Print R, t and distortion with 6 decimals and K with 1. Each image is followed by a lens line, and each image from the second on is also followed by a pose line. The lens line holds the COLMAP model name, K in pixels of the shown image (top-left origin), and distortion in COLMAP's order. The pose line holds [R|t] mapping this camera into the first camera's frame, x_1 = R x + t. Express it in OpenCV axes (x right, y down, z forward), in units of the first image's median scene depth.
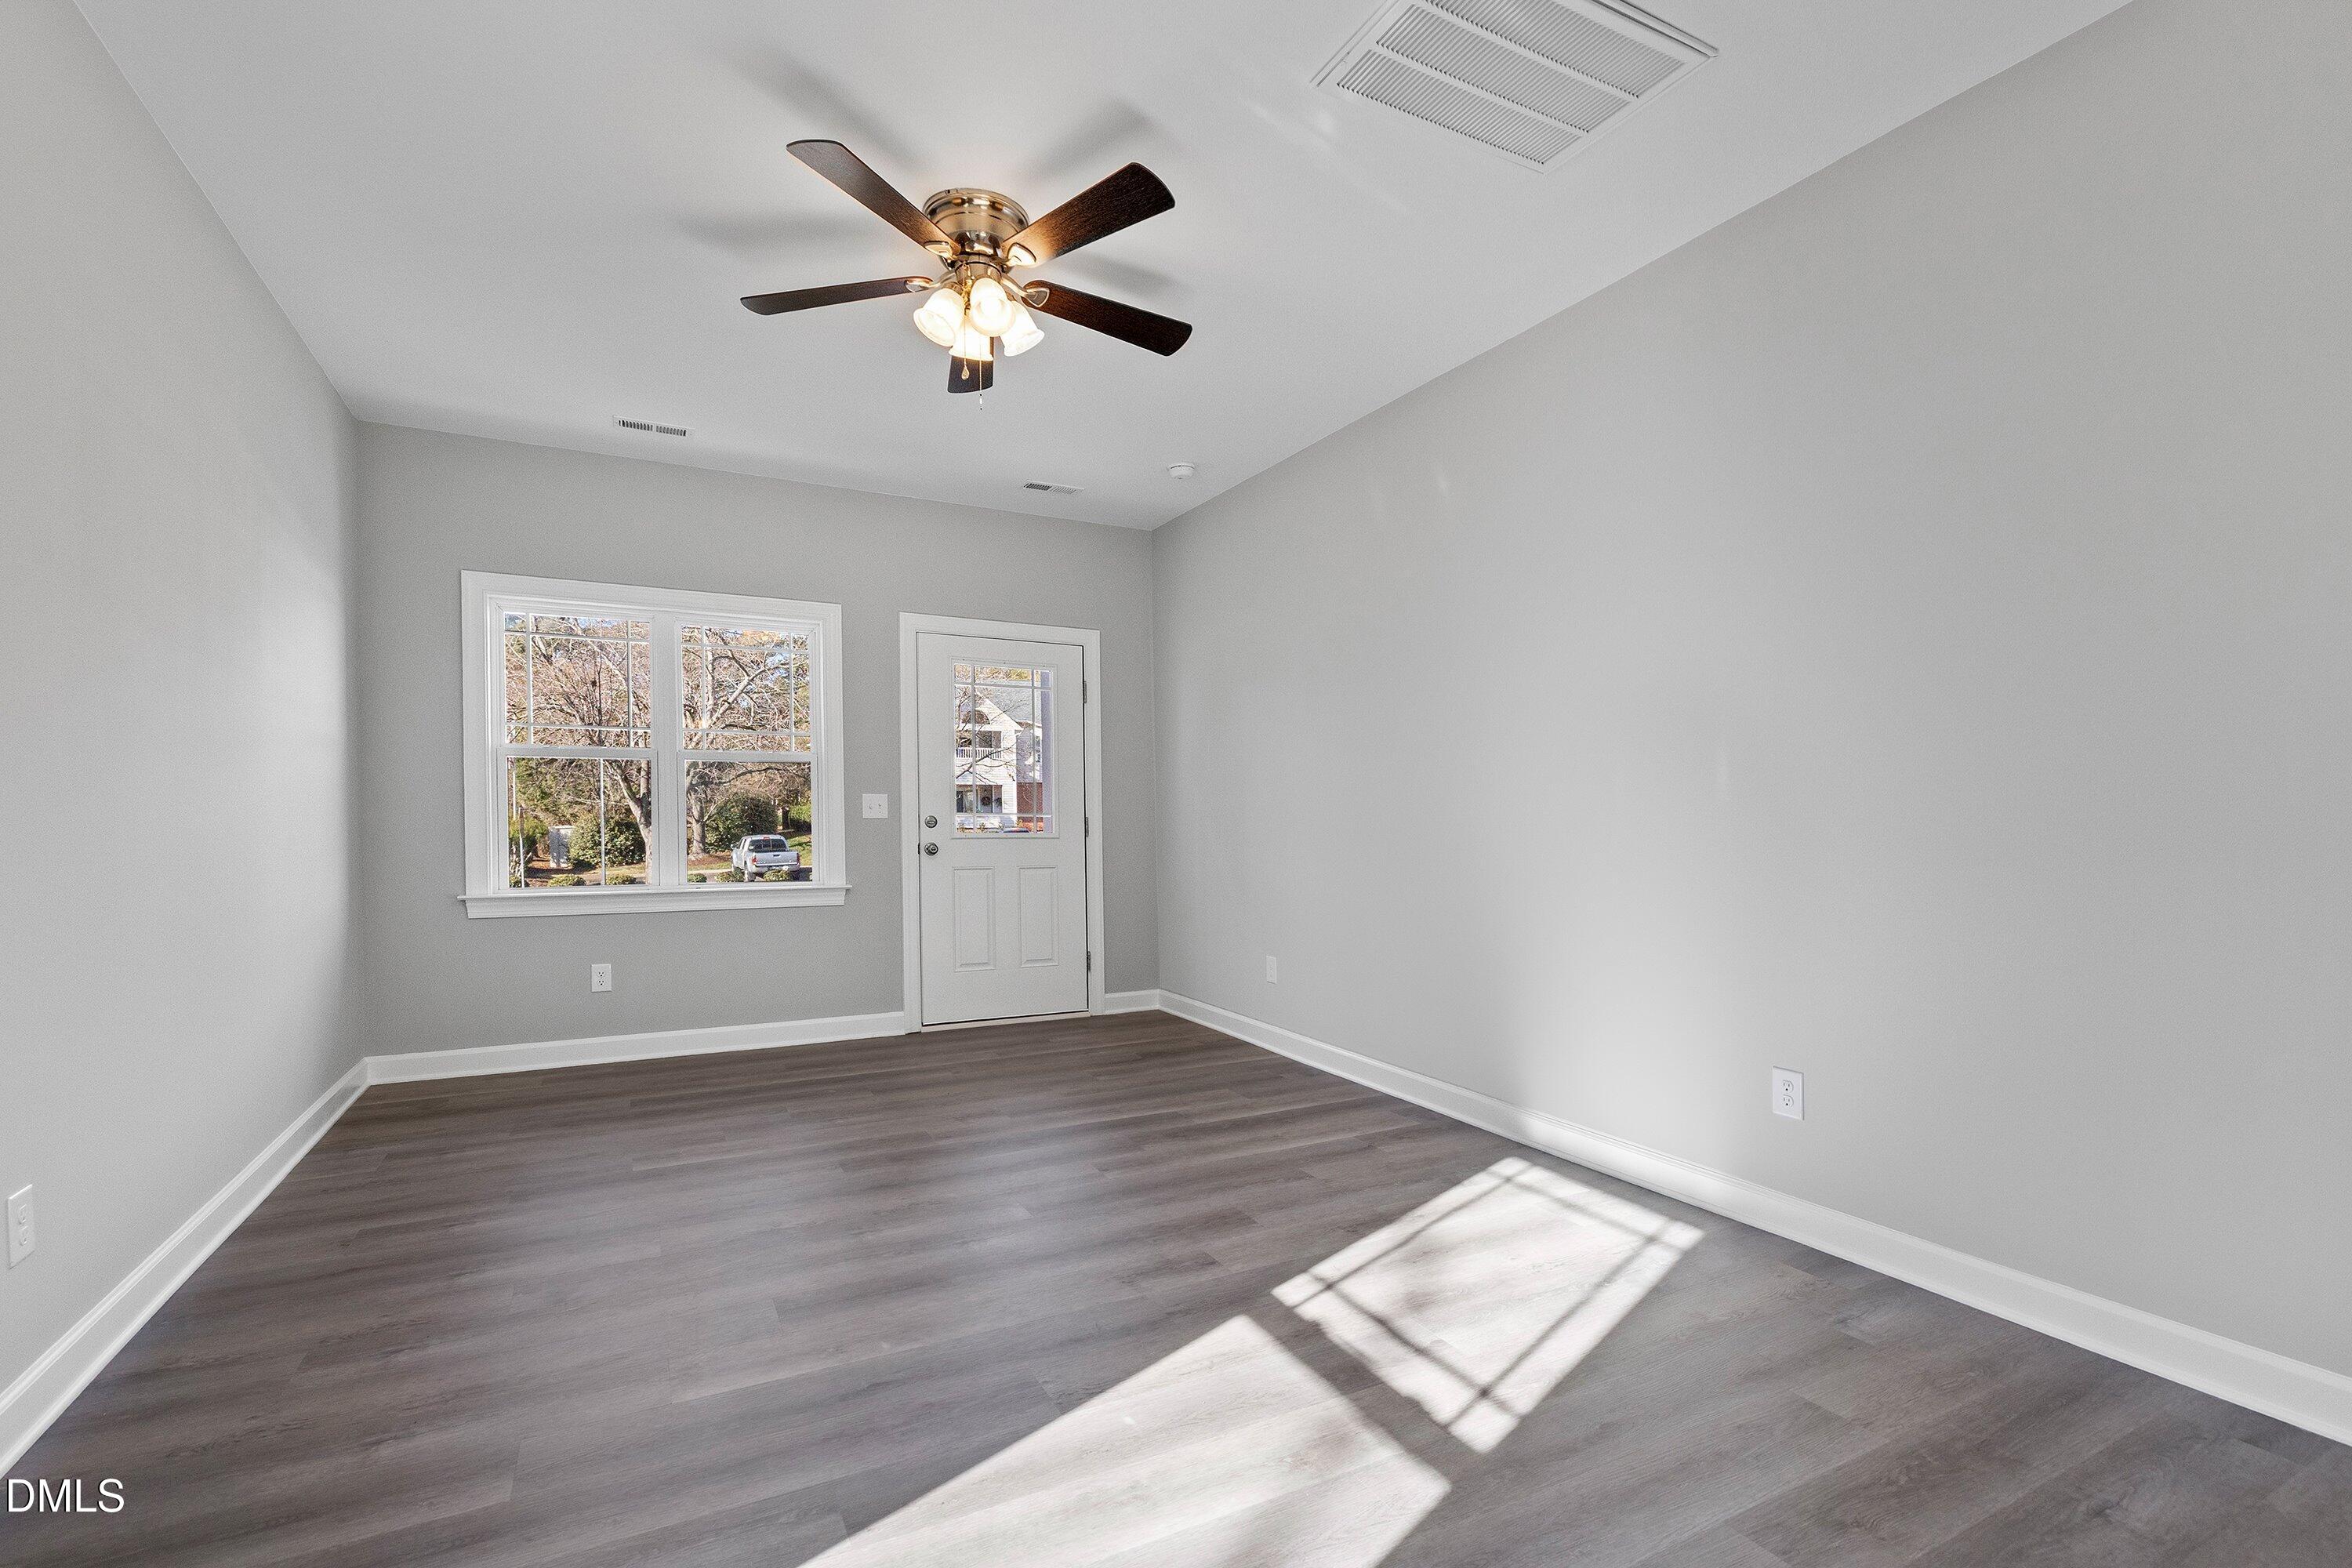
lens RADIAL K [[999.4, 0, 1185.2], [0, 999.4, 802.6], [0, 0, 1]] dist [-0.000999, 0.000179]
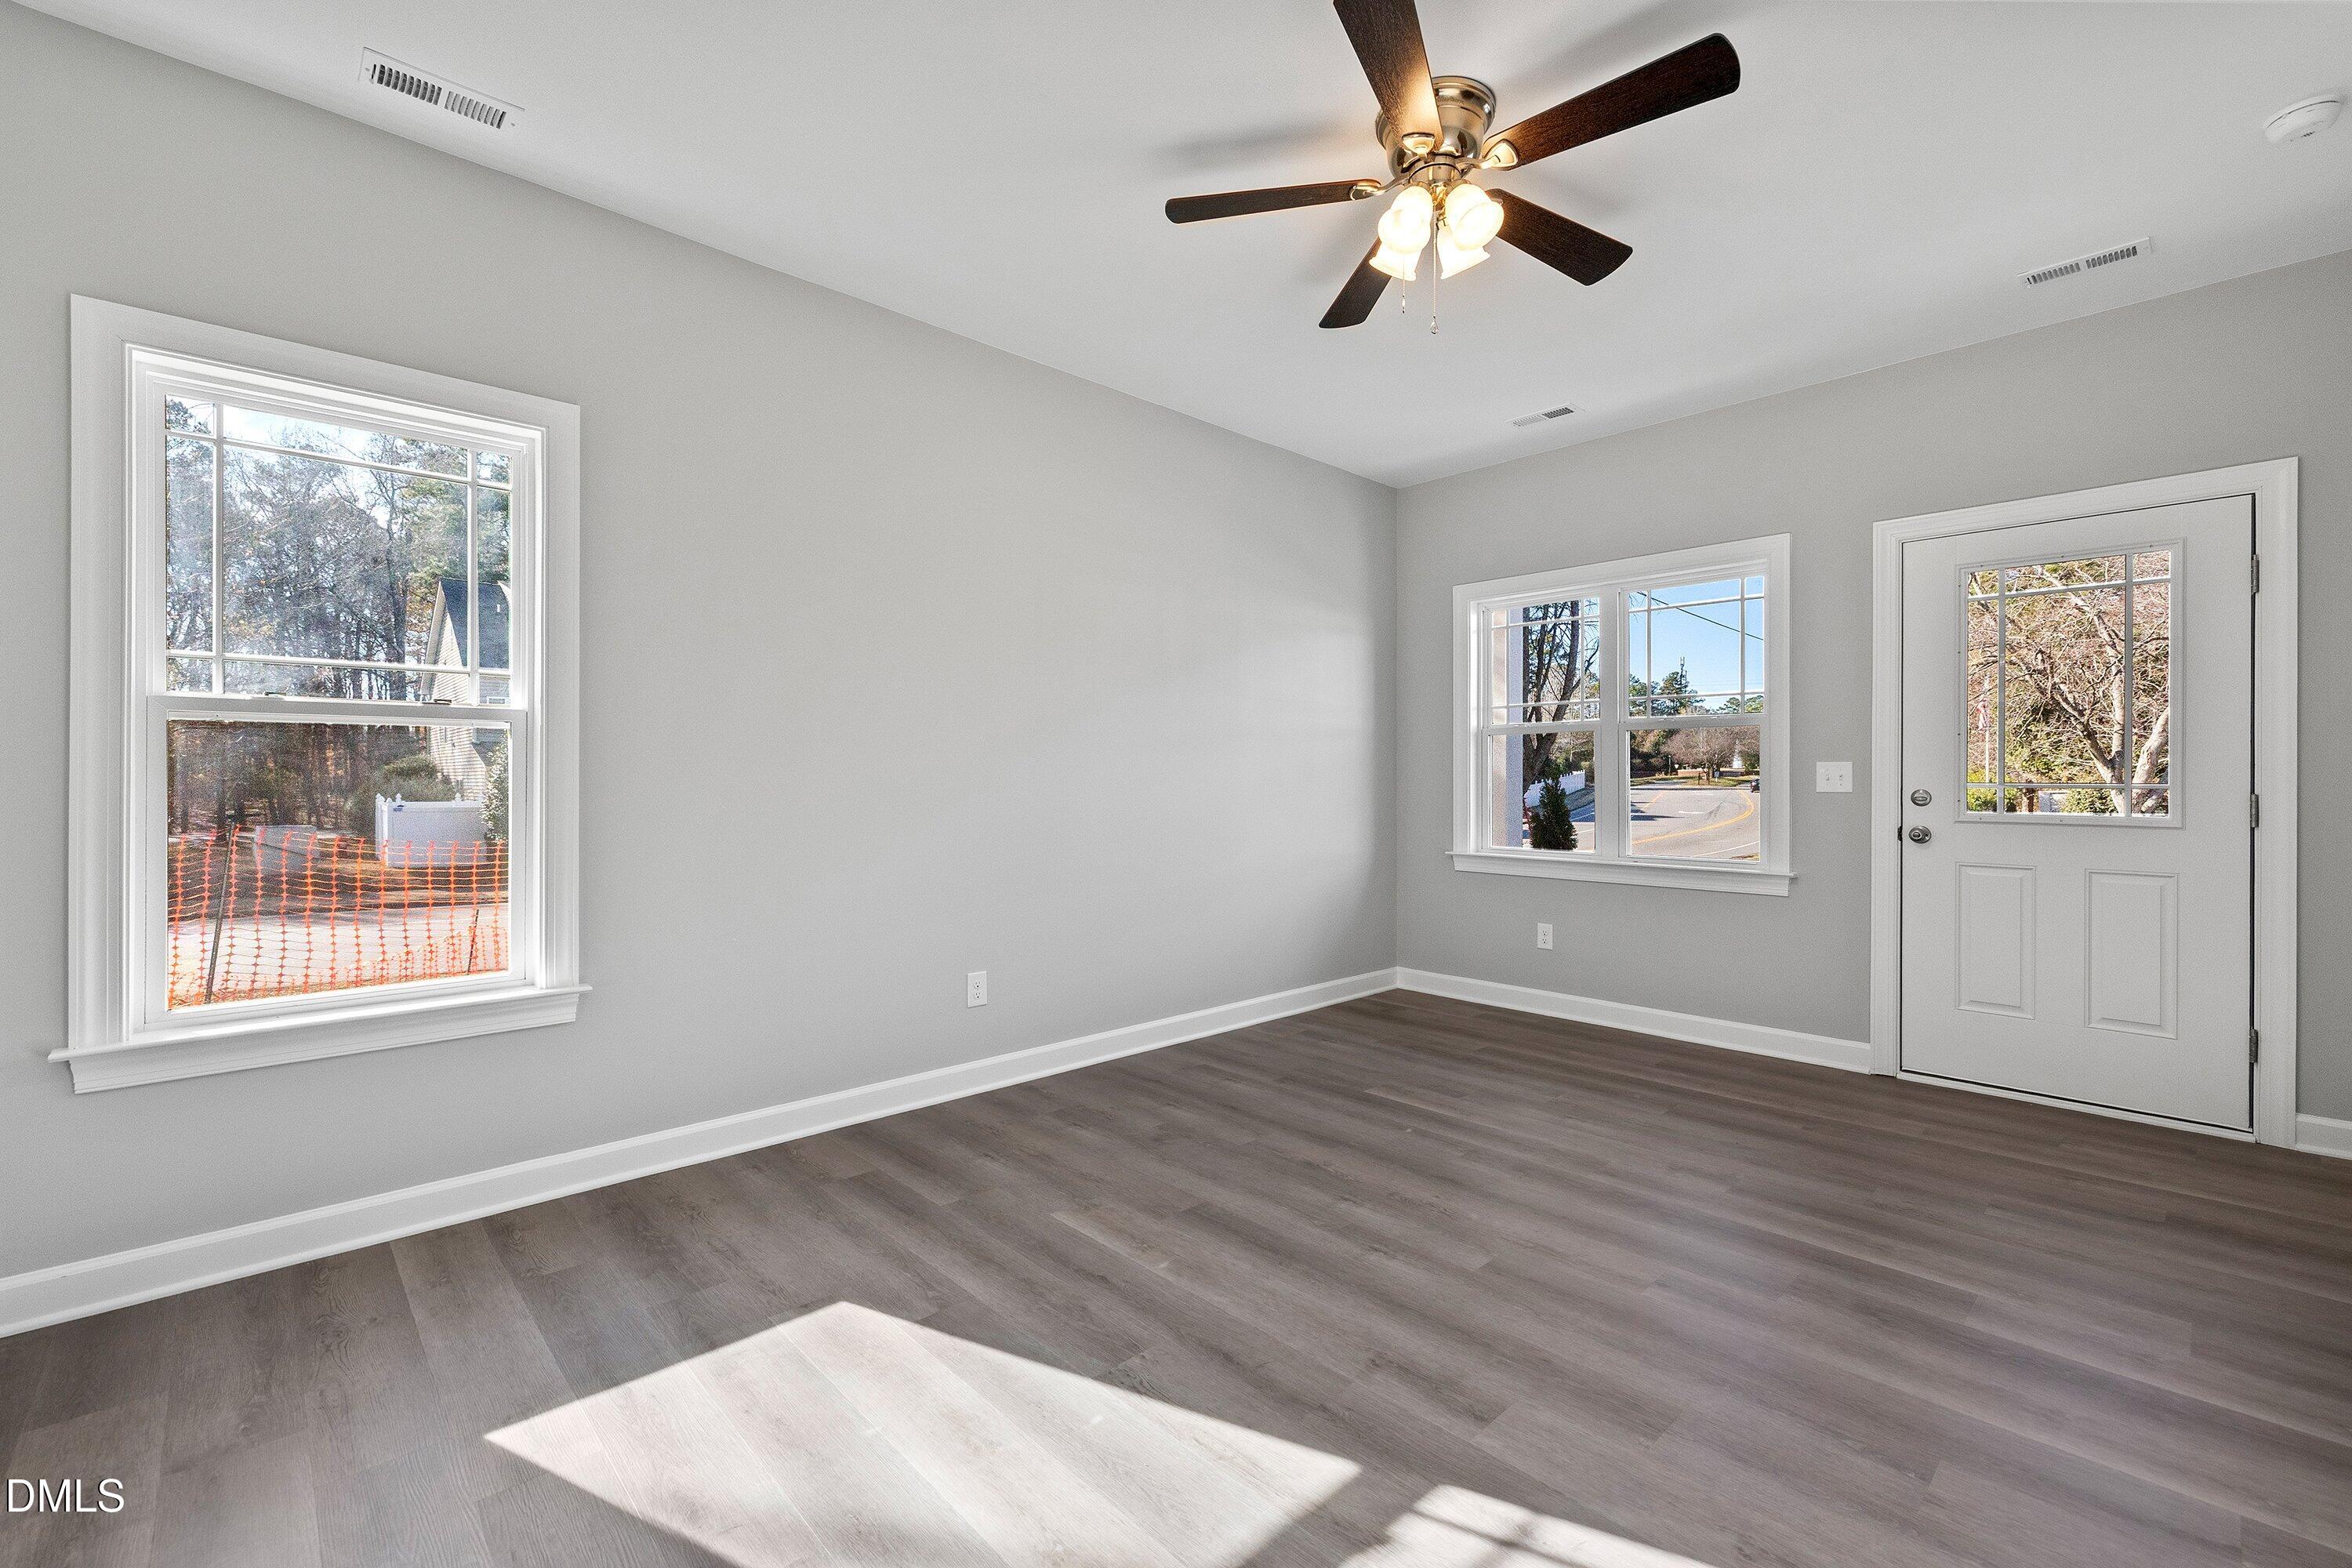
lens RADIAL K [[999.4, 0, 1176.6], [0, 999.4, 792.7], [0, 0, 1]] dist [-0.000999, 0.000179]
pose [[0.276121, 0.012471, -0.961042, 0.415434], [0.013661, 0.999764, 0.016899, -0.005907], [0.961026, -0.017795, 0.275886, 0.376384]]
